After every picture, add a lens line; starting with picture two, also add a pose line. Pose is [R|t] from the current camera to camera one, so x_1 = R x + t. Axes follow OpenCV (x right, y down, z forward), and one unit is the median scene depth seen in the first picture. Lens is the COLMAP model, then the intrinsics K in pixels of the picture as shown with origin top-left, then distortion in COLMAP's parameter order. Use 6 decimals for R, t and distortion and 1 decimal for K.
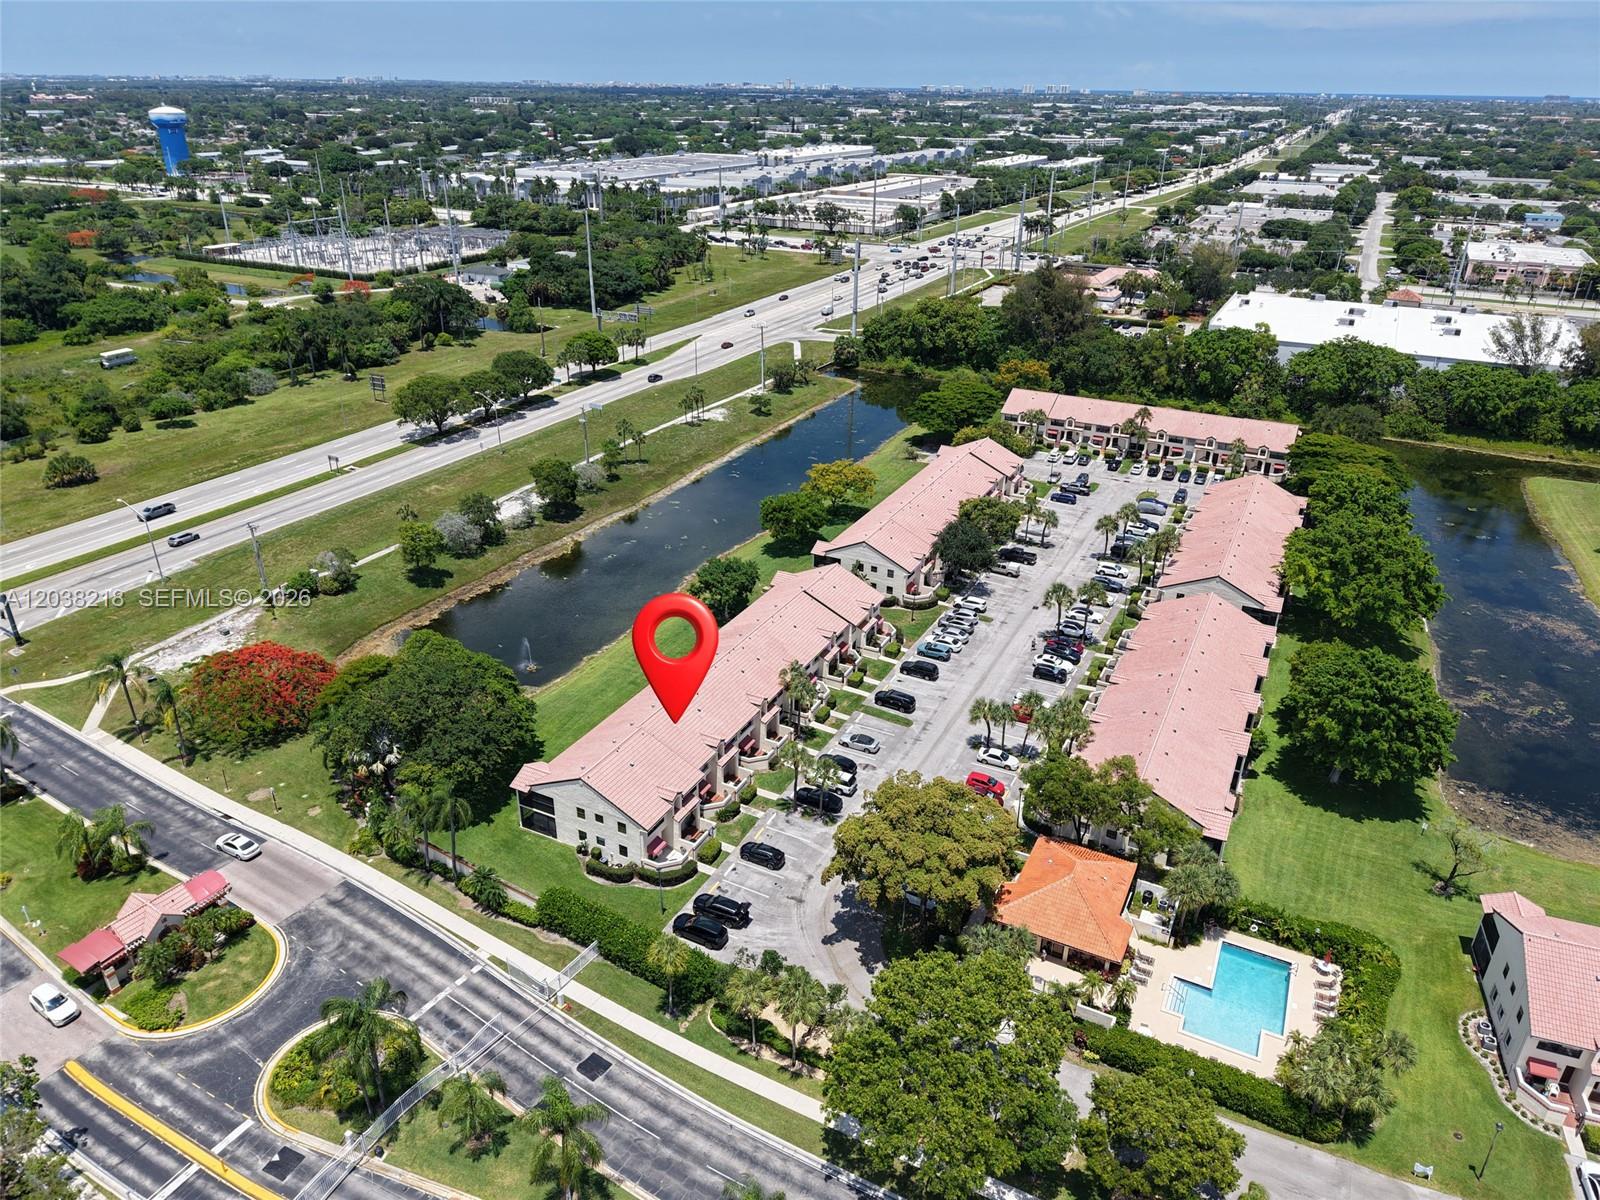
lens RADIAL K [[1061.2, 0, 800.0], [0, 1061.2, 600.0], [0, 0, 1]] dist [0.023161, -0.028801]
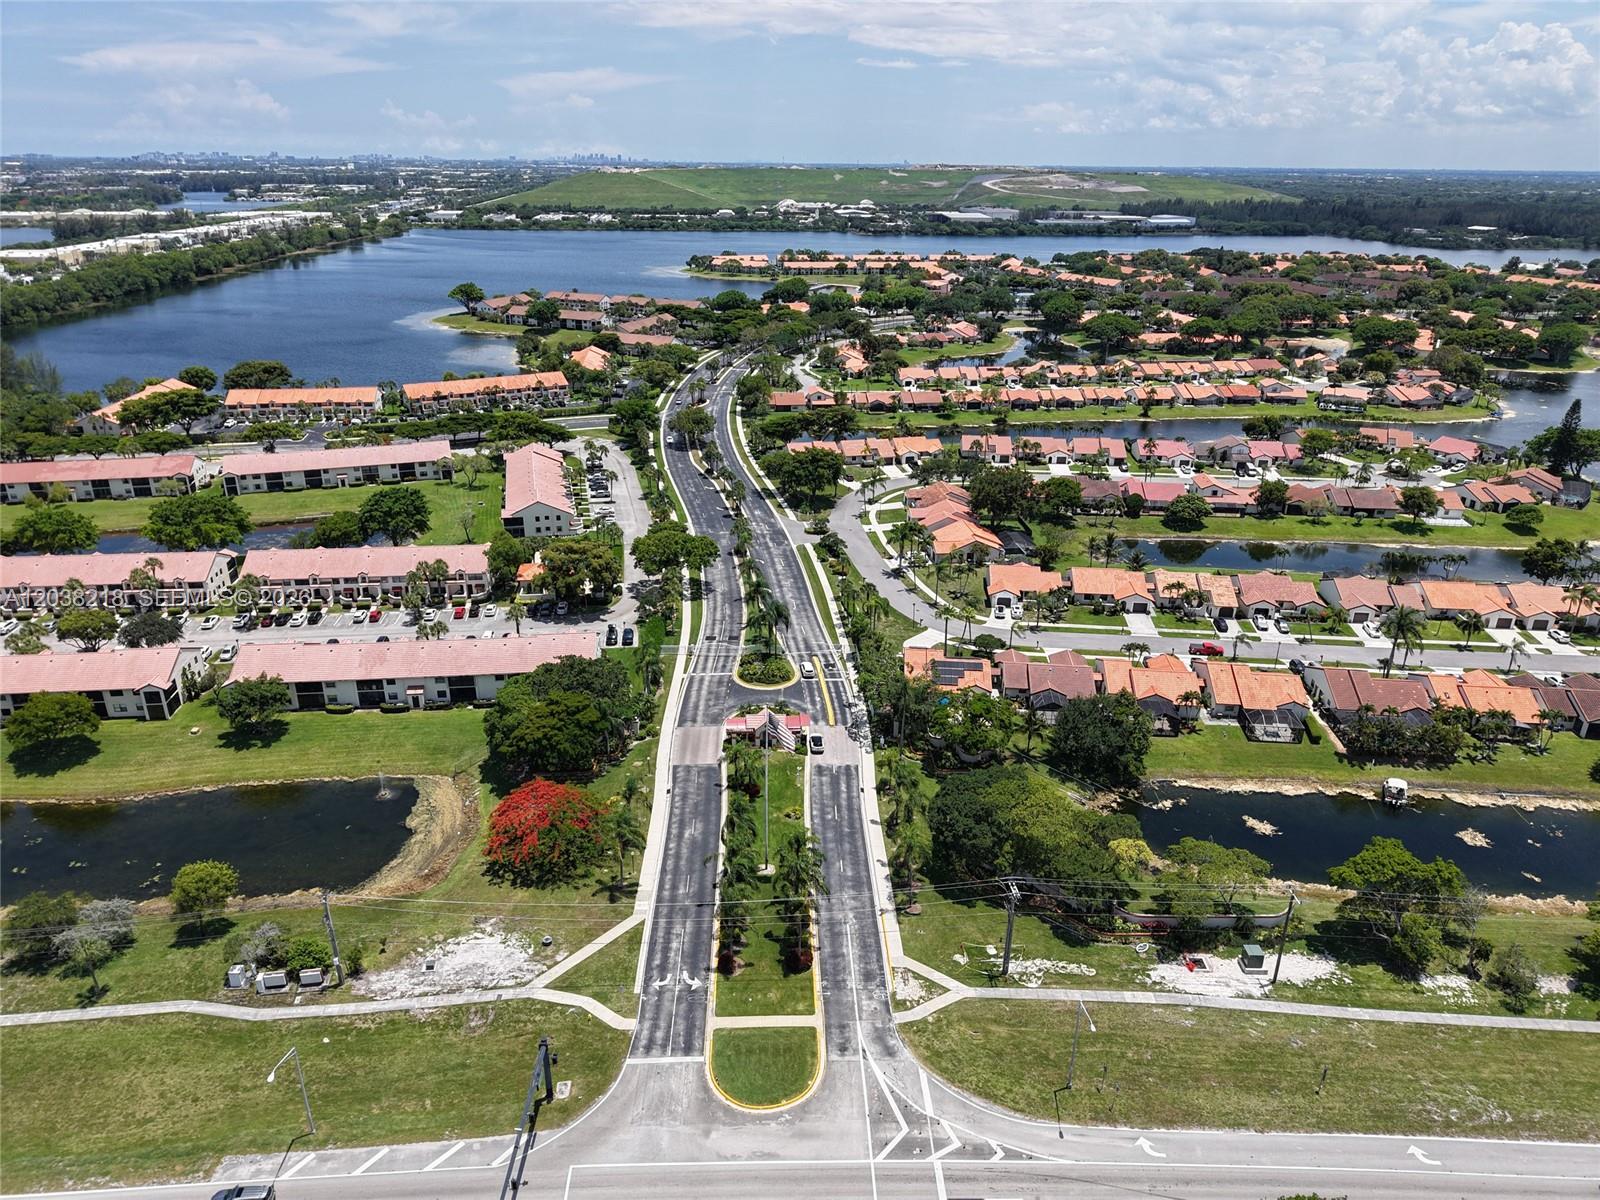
lens RADIAL K [[1061.2, 0, 800.0], [0, 1061.2, 600.0], [0, 0, 1]] dist [0.023161, -0.028801]
pose [[-0.545700, -0.342602, 0.764746, -0.930396], [0.350332, 0.735753, 0.579599, -0.424322], [-0.761235, 0.584202, -0.281476, 0.637275]]
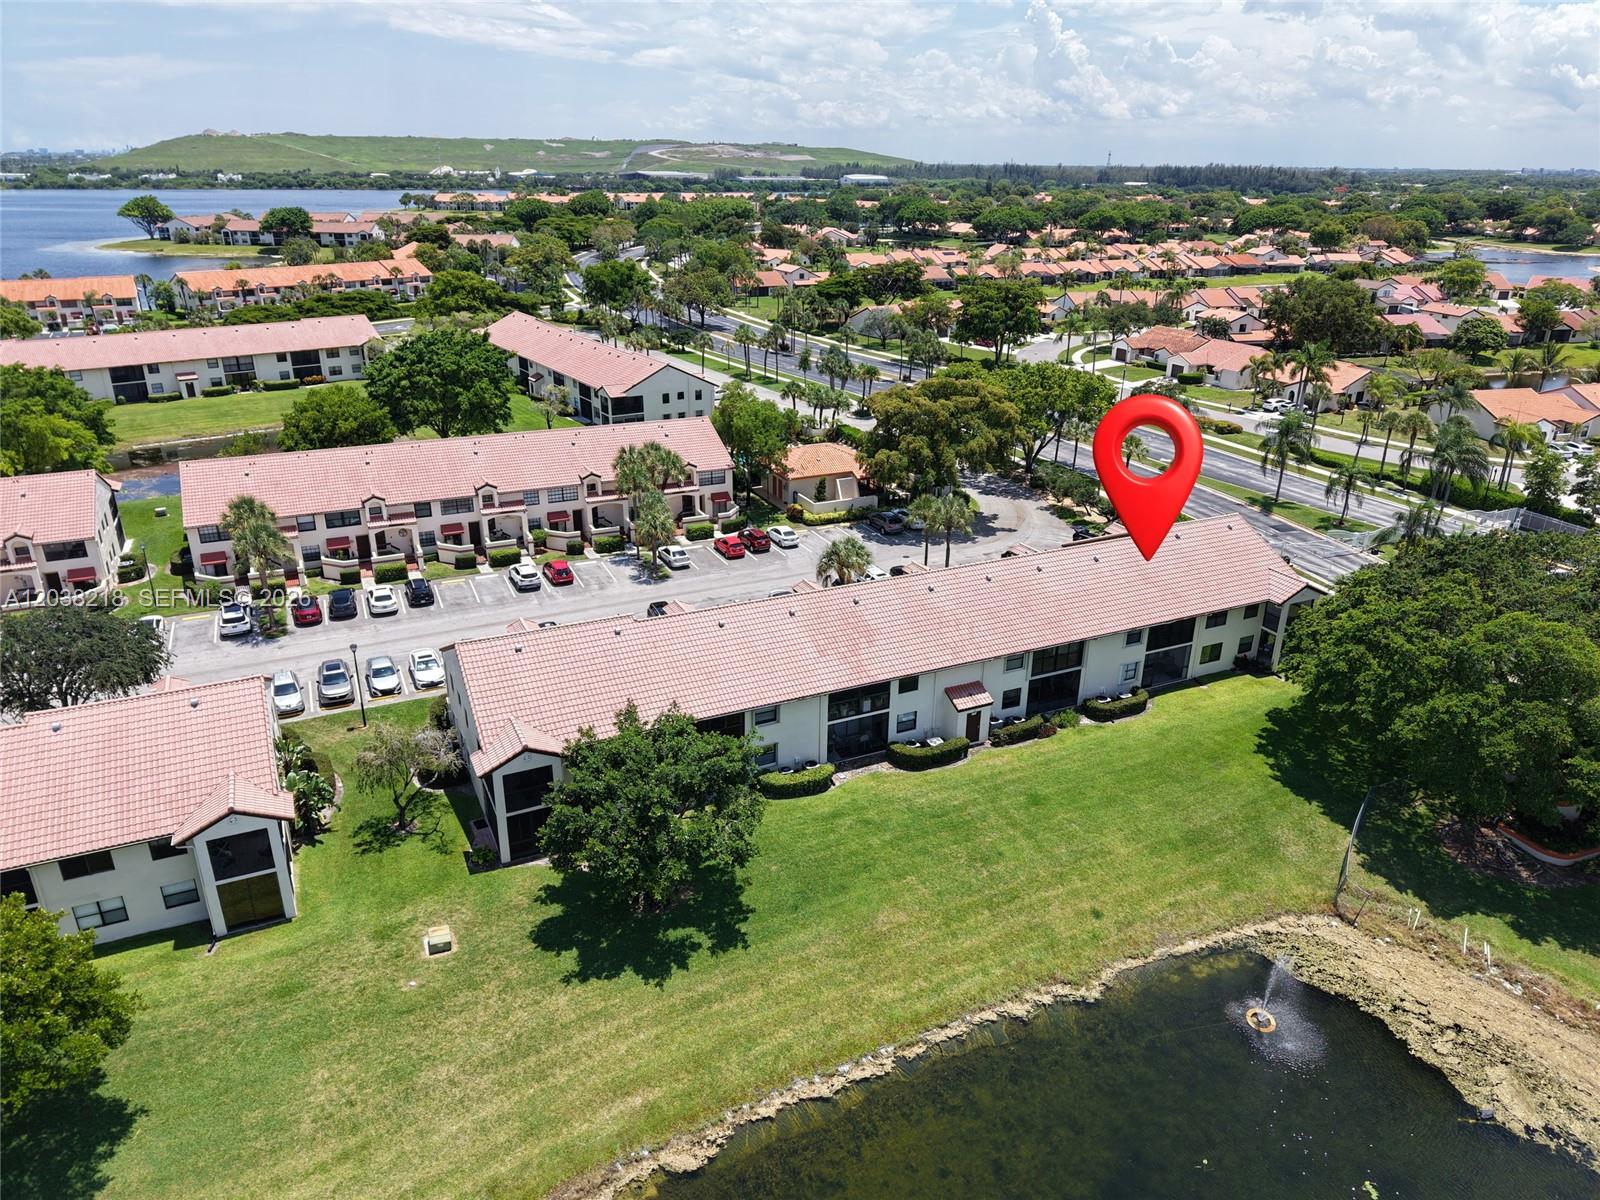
lens RADIAL K [[1070.3, 0, 800.0], [0, 1070.3, 600.0], [0, 0, 1]] dist [0.042595, -0.042176]
pose [[-0.786035, -0.259223, 0.561207, -0.218466], [0.250655, 0.696212, 0.672652, -0.219470], [-0.565086, 0.669397, -0.482271, 0.852907]]
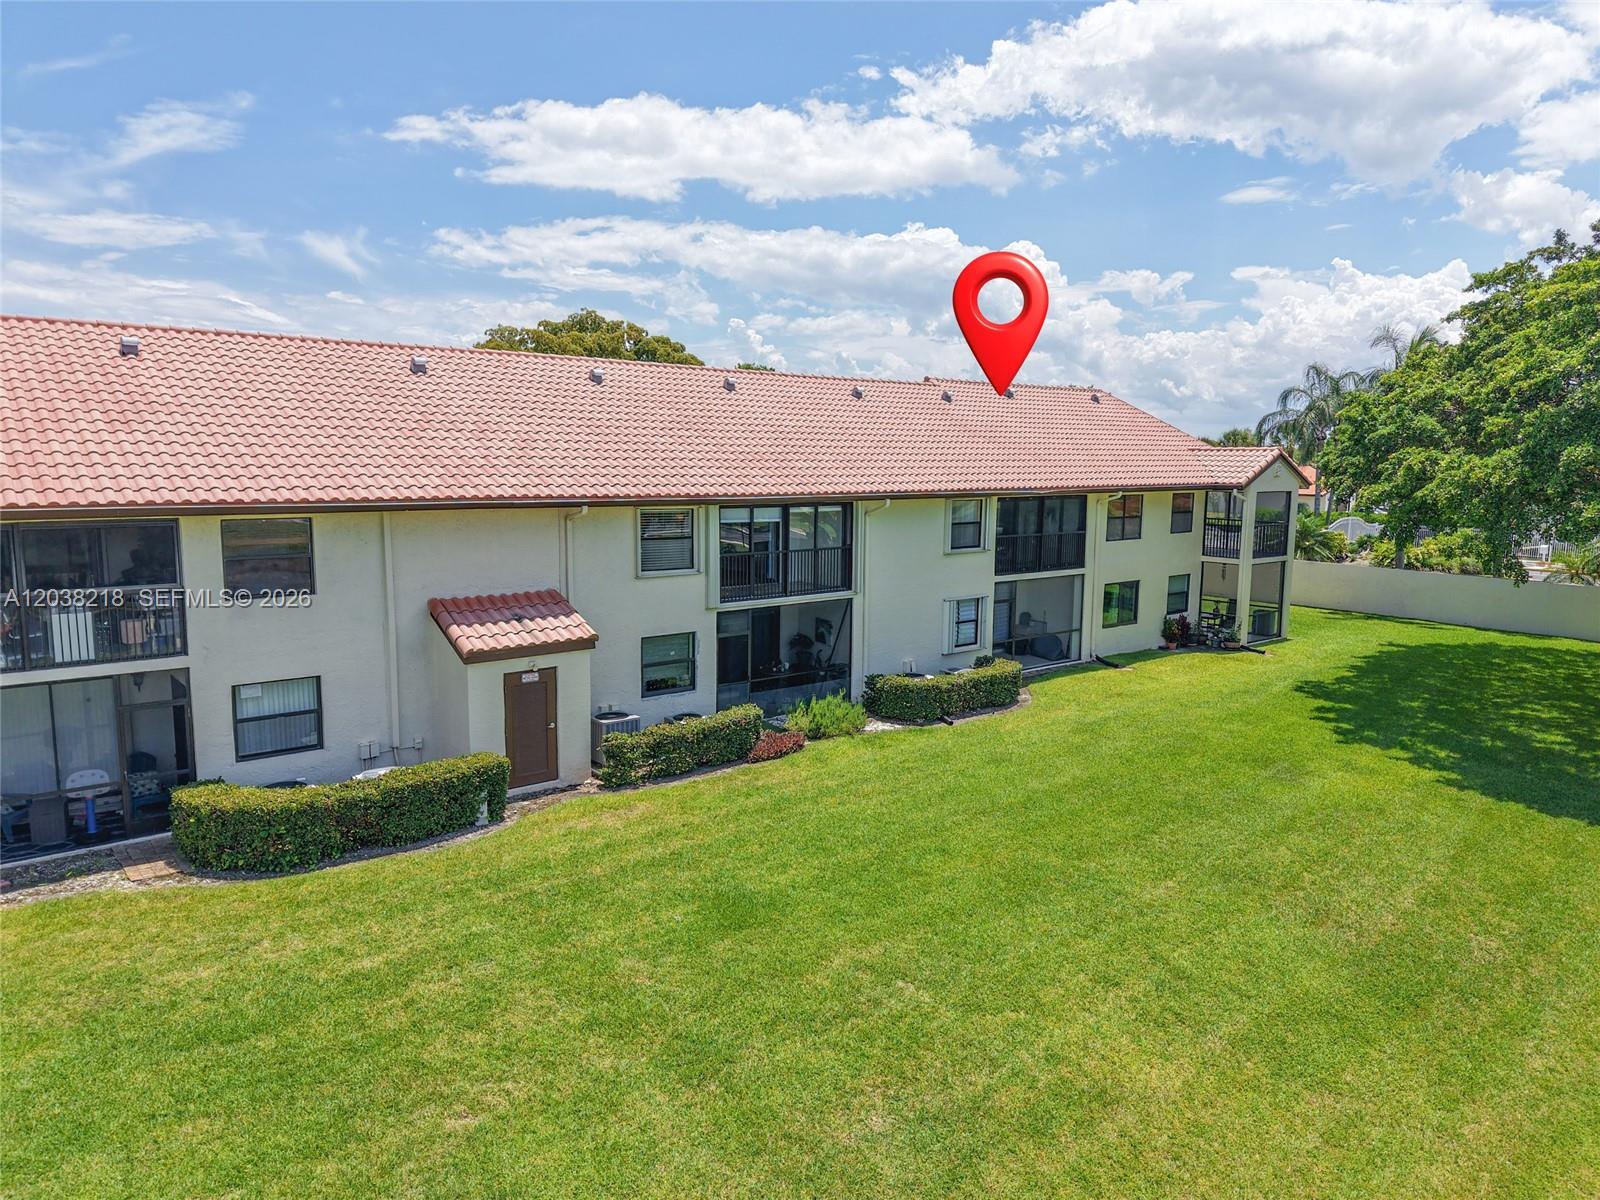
lens RADIAL K [[1057.6, 0, 799.6], [0, 1057.6, 593.5], [0, 0, 1]] dist [0.013997, -0.002937]
pose [[-0.912582, -0.073508, 0.402232, -0.142801], [0.160326, 0.840611, 0.517368, -0.003950], [-0.376151, 0.536629, -0.755341, 0.742472]]
